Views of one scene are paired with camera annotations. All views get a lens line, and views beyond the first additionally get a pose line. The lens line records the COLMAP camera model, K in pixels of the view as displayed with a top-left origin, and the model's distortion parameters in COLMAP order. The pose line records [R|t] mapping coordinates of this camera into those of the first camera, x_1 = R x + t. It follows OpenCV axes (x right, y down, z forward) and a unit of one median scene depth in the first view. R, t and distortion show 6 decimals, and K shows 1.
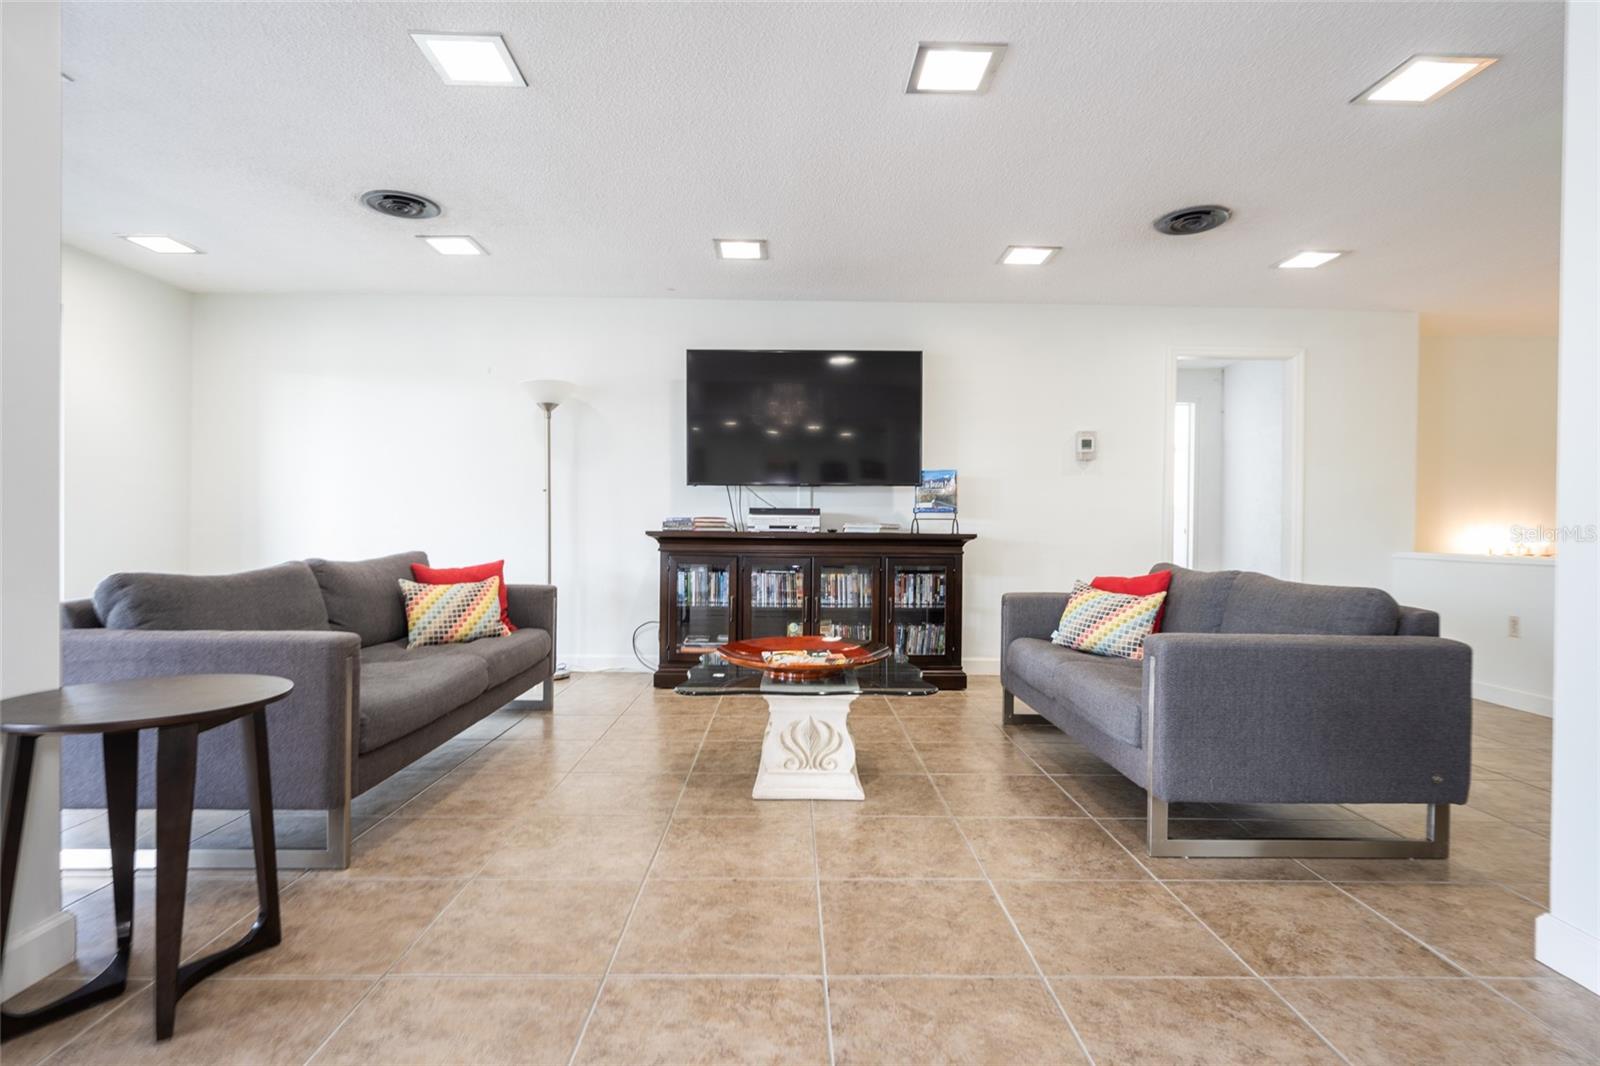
lens RADIAL K [[781.3, 0, 800.0], [0, 781.3, 533.0], [0, 0, 1]] dist [0.001698, 0.000928]
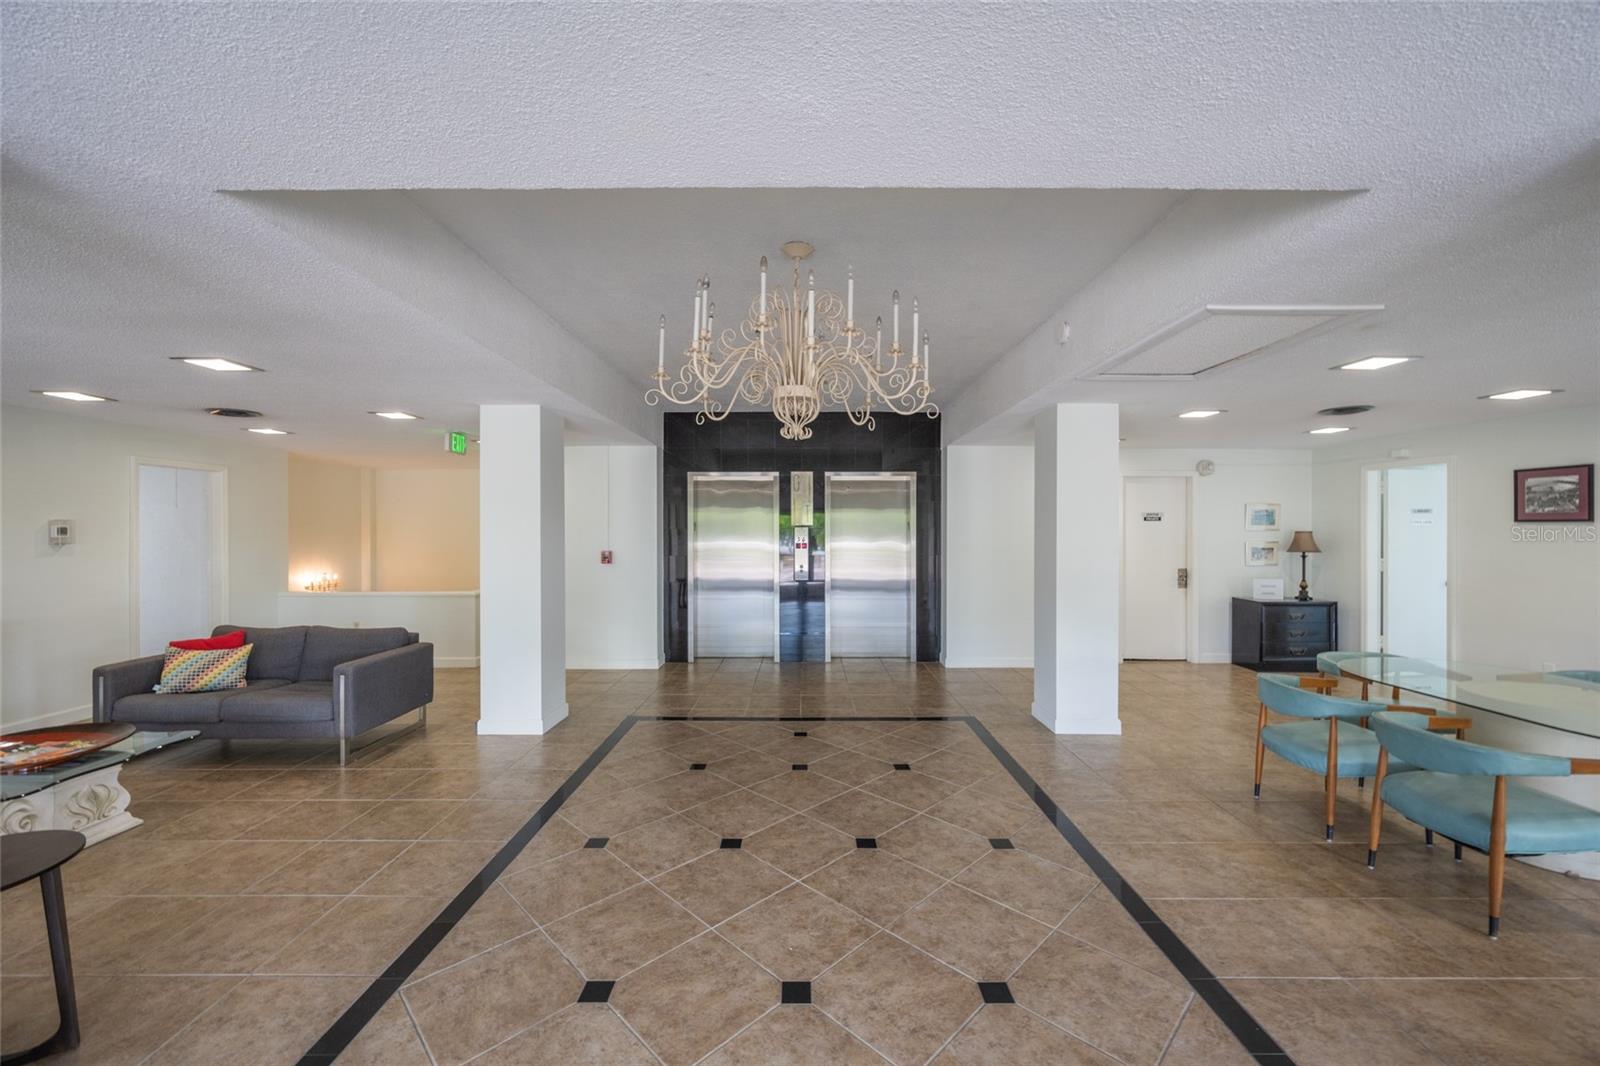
lens RADIAL K [[622.4, 0, 800.0], [0, 622.4, 533.0], [0, 0, 1]] dist [-0.000066, -0.000075]
pose [[0.010957, -0.005517, 0.999925, -1.236996], [0.008074, 0.999953, 0.005429, -0.231956], [-0.999907, 0.008014, 0.011001, -0.296205]]
